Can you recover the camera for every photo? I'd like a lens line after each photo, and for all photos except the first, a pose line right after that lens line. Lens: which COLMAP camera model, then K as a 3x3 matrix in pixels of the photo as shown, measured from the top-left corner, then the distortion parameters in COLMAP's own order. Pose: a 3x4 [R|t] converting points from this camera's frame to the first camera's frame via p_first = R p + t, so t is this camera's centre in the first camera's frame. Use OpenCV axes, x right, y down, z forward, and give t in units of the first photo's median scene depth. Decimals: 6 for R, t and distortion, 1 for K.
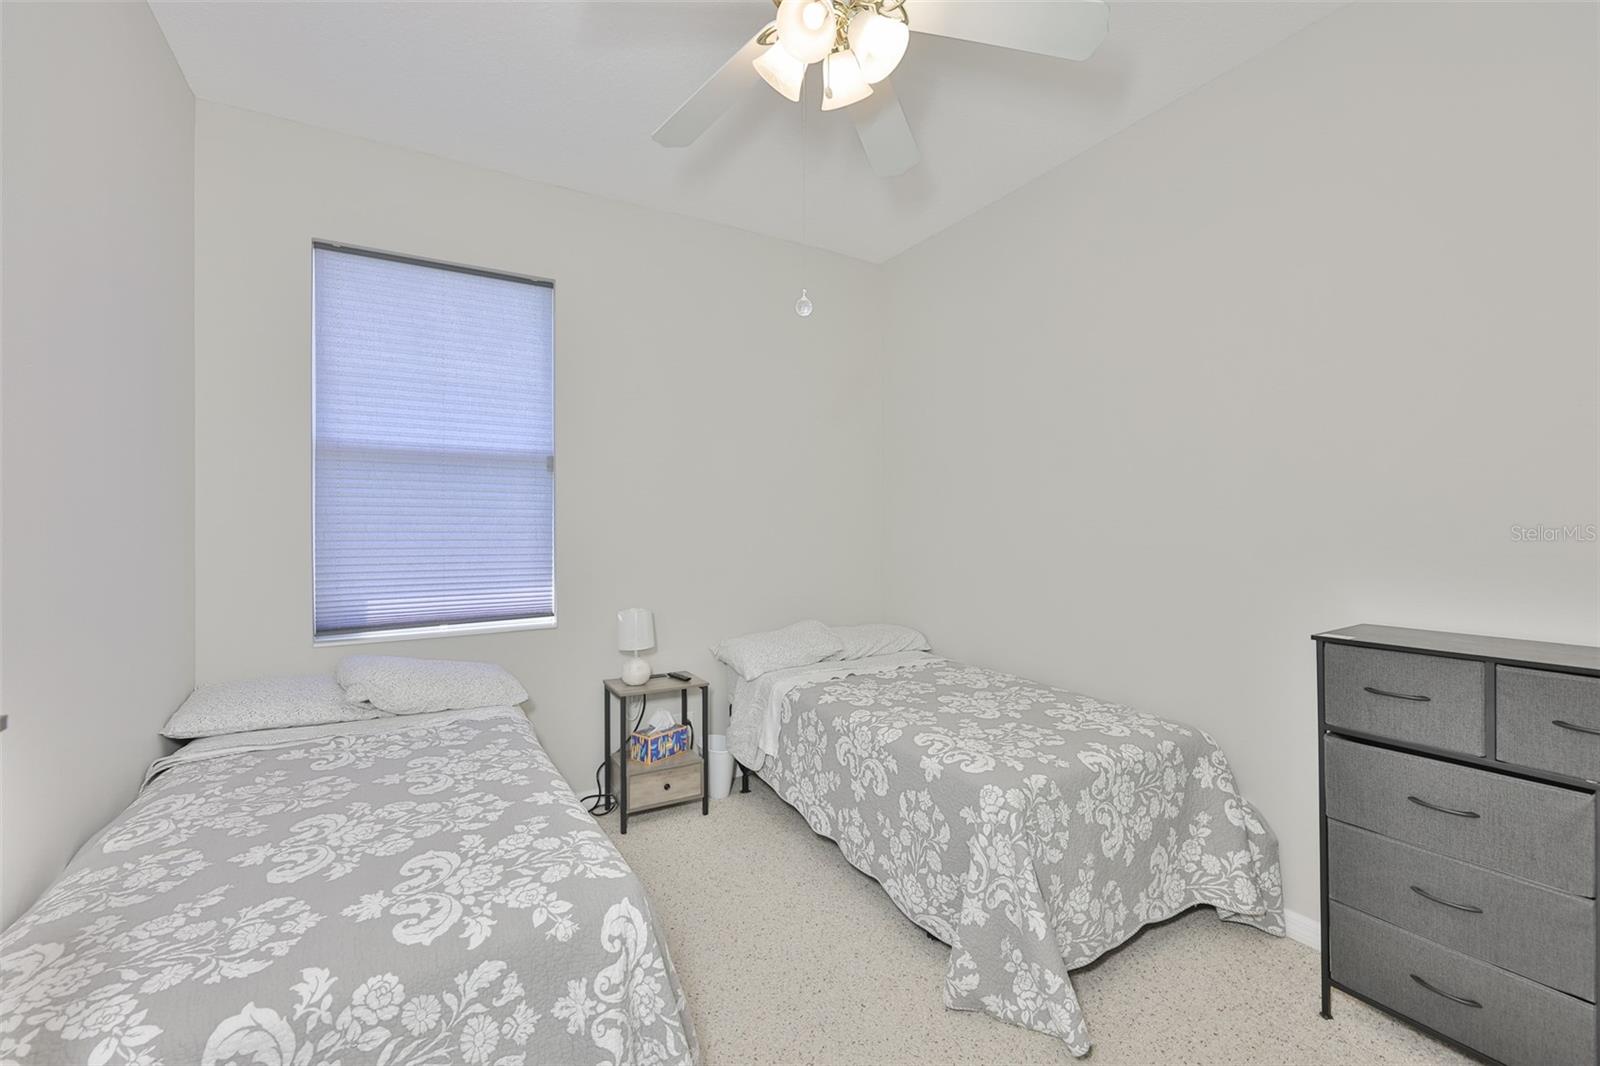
lens RADIAL K [[687.8, 0, 802.4], [0, 687.8, 515.7], [0, 0, 1]] dist [-0.000543, 0.000235]
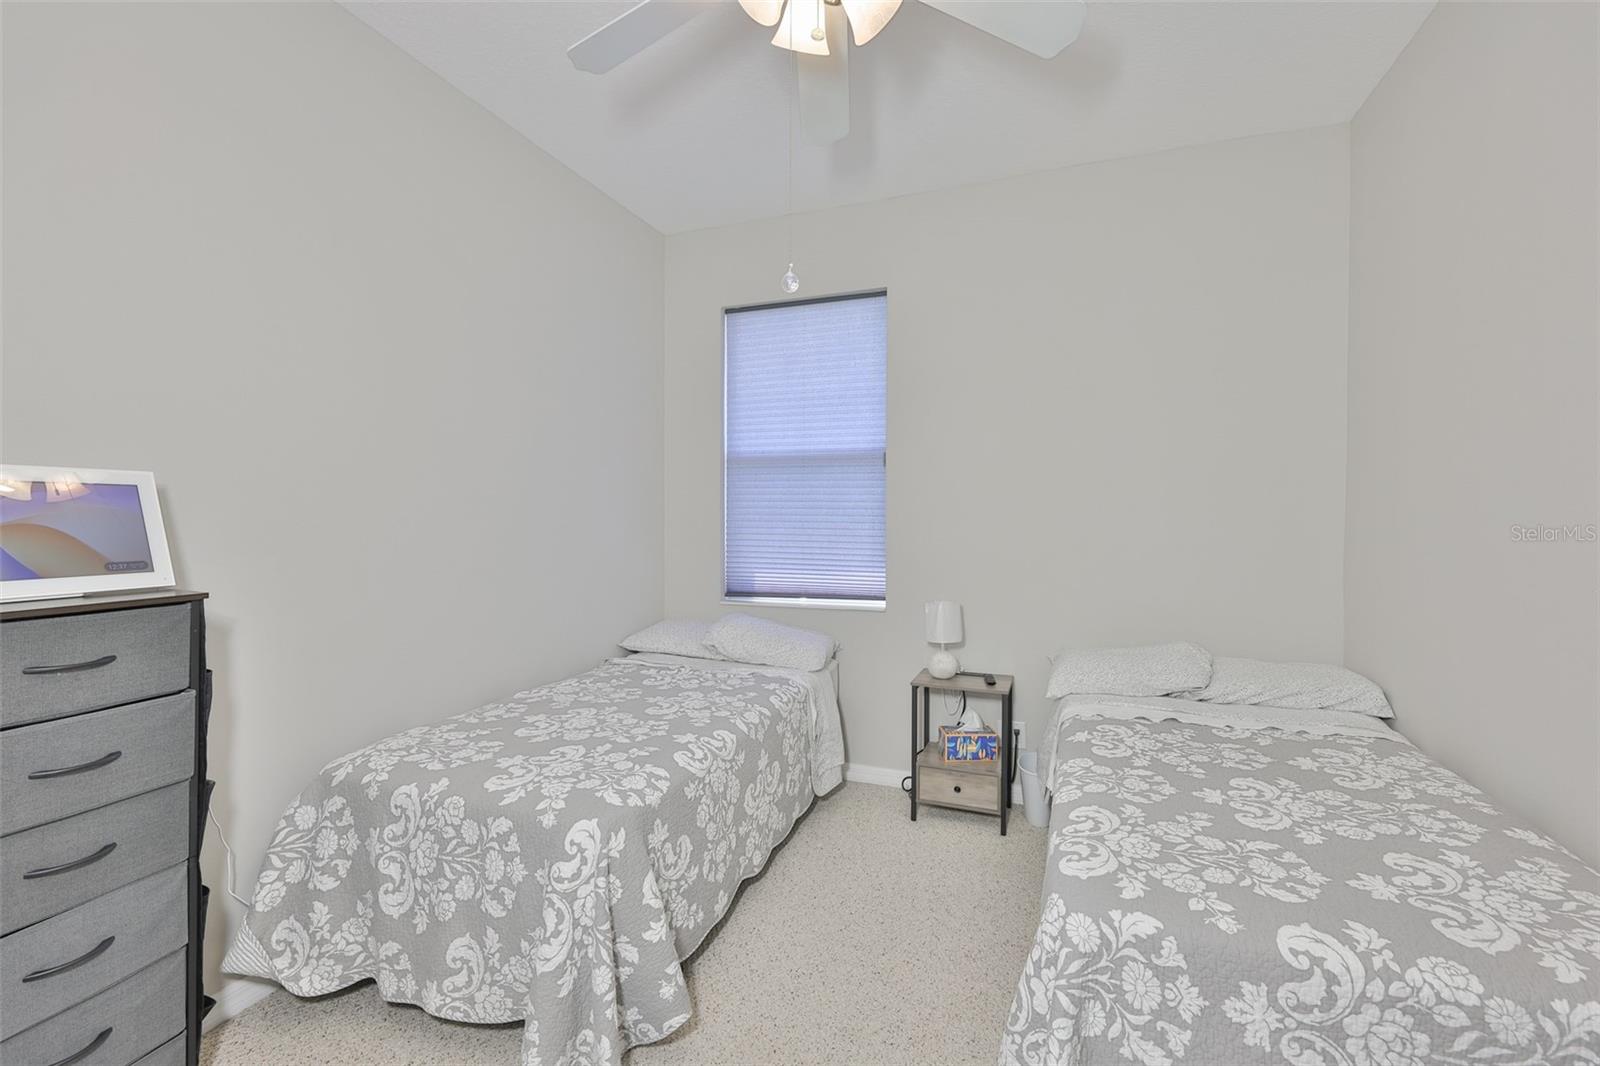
lens RADIAL K [[687.8, 0, 802.4], [0, 687.8, 515.7], [0, 0, 1]] dist [-0.000543, 0.000235]
pose [[0.612500, 0.001194, -0.790469, 0.537603], [0.008591, 0.999930, 0.008167, 0.004076], [0.790424, -0.011793, 0.612447, 0.311318]]
